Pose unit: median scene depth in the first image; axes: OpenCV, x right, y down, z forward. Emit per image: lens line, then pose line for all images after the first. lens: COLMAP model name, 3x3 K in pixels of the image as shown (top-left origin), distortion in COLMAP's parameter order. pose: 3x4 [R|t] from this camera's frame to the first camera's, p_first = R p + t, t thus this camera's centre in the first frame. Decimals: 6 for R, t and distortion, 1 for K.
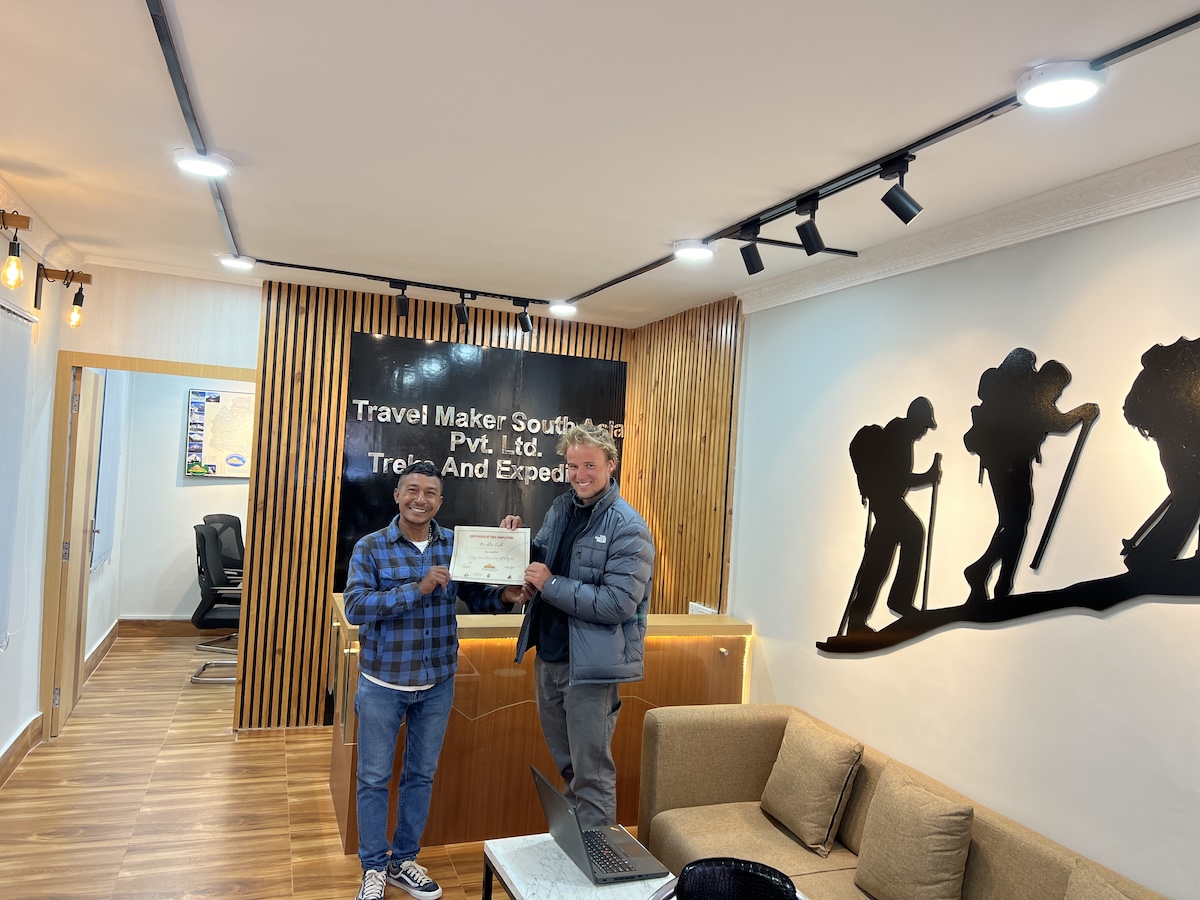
lens RADIAL K [[878.9, 0, 611.5], [0, 878.9, 461.9], [0, 0, 1]] dist [0.071831, -0.057261]
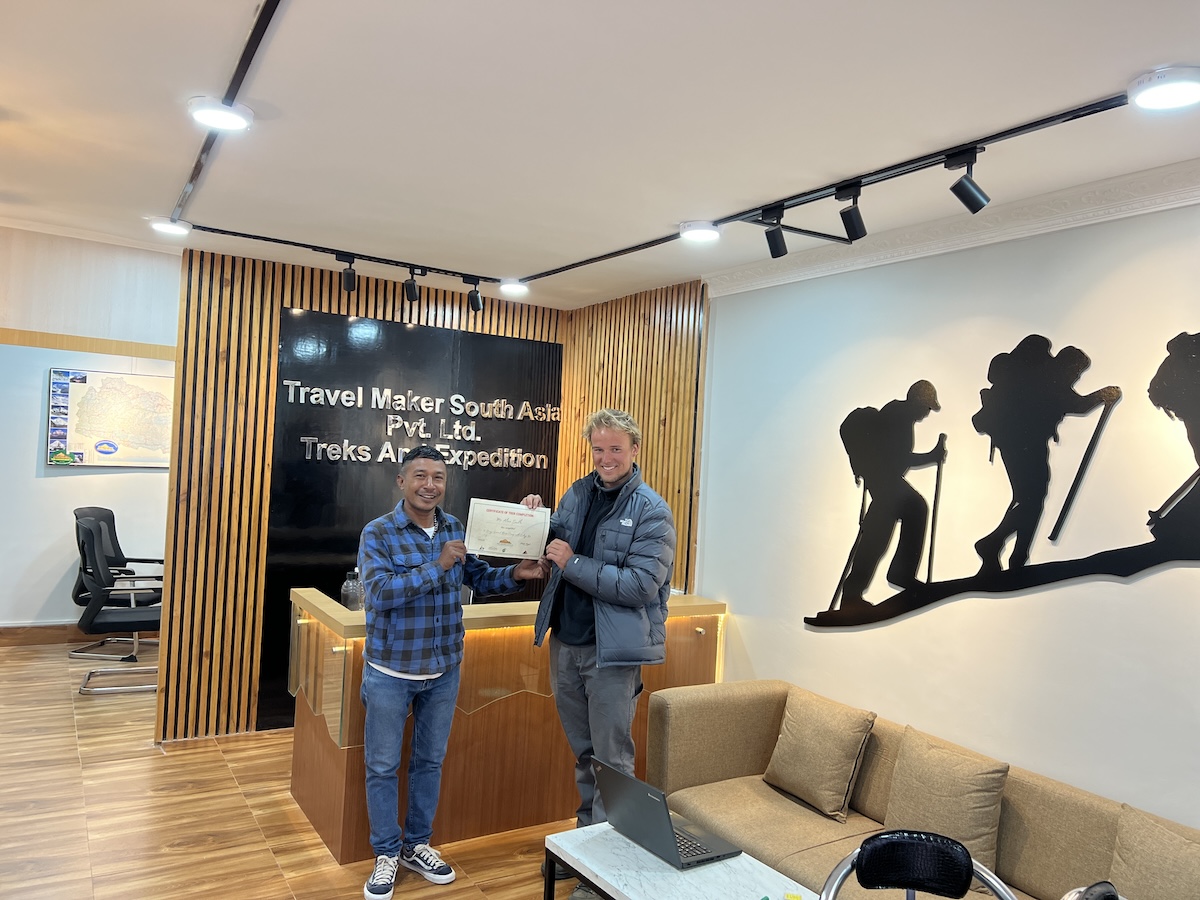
lens RADIAL K [[878.9, 0, 595.4], [0, 878.9, 459.7], [0, 0, 1]] dist [0.071831, -0.057261]
pose [[0.983116, -0.010622, 0.182676, -0.160453], [0.007866, 0.999844, 0.015803, 0.000866], [-0.182815, -0.014099, 0.983046, 0.026123]]
